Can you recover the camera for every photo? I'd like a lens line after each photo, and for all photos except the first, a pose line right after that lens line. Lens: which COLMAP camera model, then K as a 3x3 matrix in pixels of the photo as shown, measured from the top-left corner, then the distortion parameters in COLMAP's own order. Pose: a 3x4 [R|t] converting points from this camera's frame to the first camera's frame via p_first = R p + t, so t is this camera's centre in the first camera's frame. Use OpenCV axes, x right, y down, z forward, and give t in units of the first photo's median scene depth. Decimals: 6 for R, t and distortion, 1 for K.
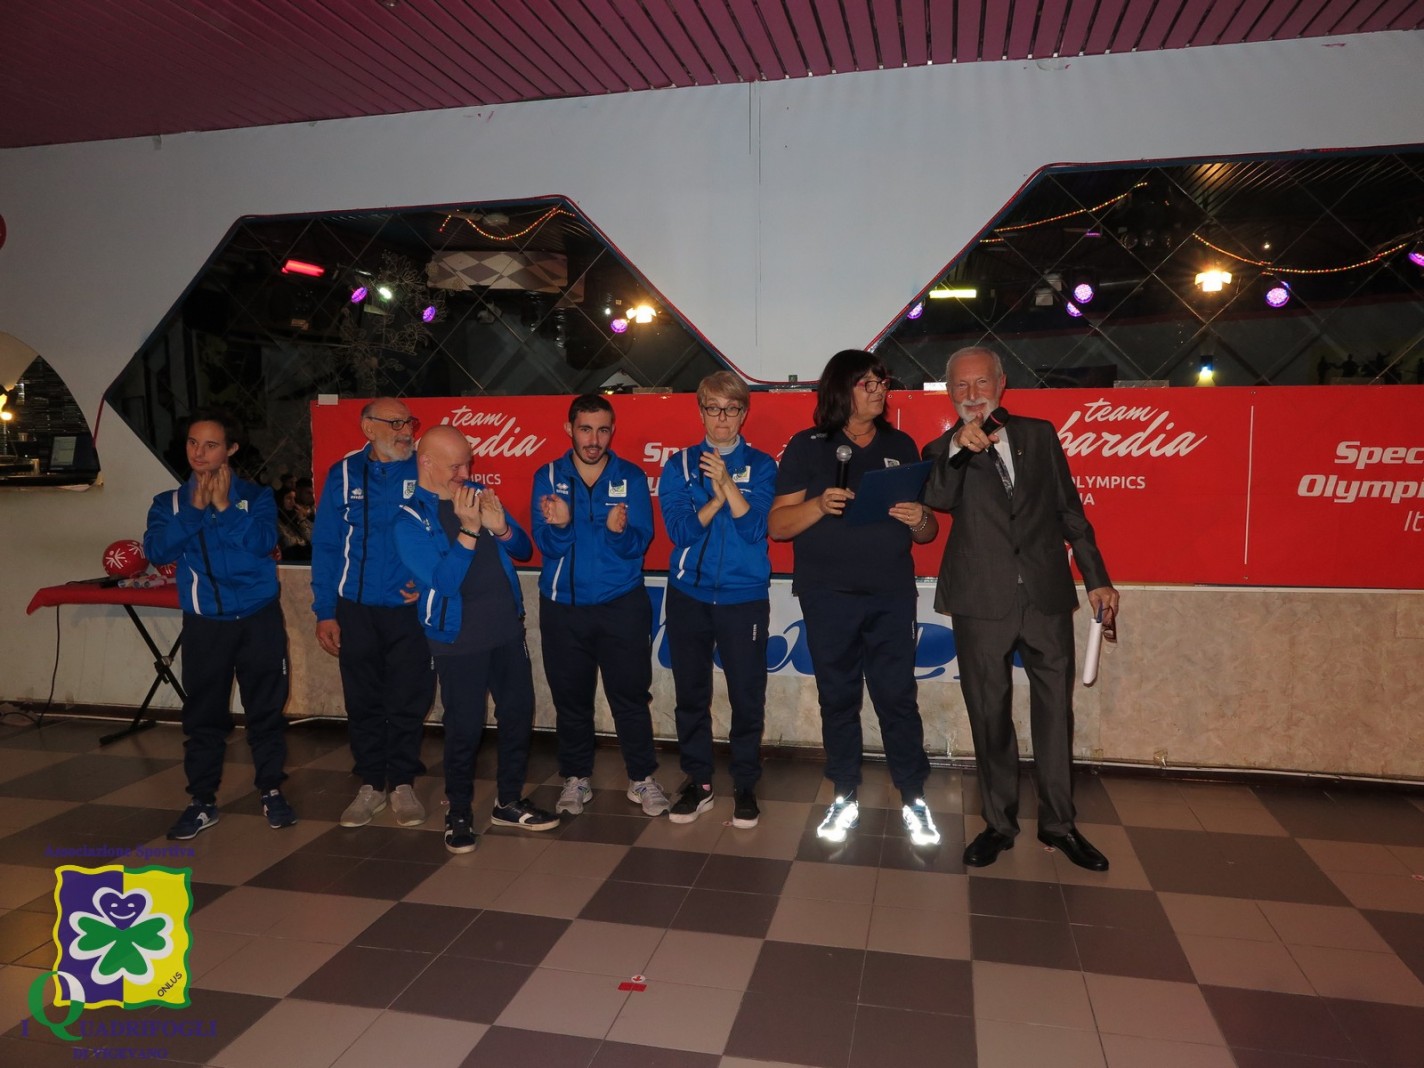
lens RADIAL K [[1190.3, 0, 685.5], [0, 1190.3, 547.0], [0, 0, 1]] dist [-0.000224, -0.007712]
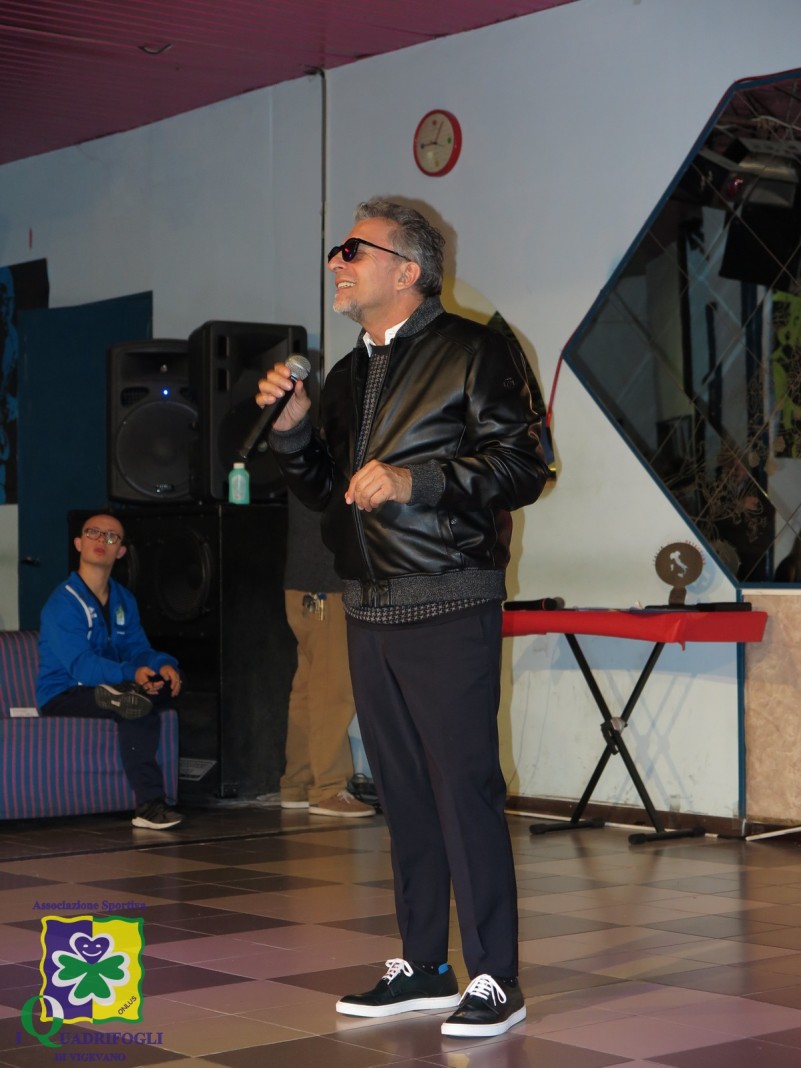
lens RADIAL K [[2297.1, 0, 394.9], [0, 2297.1, 526.7], [0, 0, 1]] dist [-0.039865, 0.000000]
pose [[0.817819, -0.007927, -0.575421, 0.255372], [-0.054081, 0.994421, -0.090563, 0.122483], [0.572928, 0.105184, 0.812828, -0.186484]]
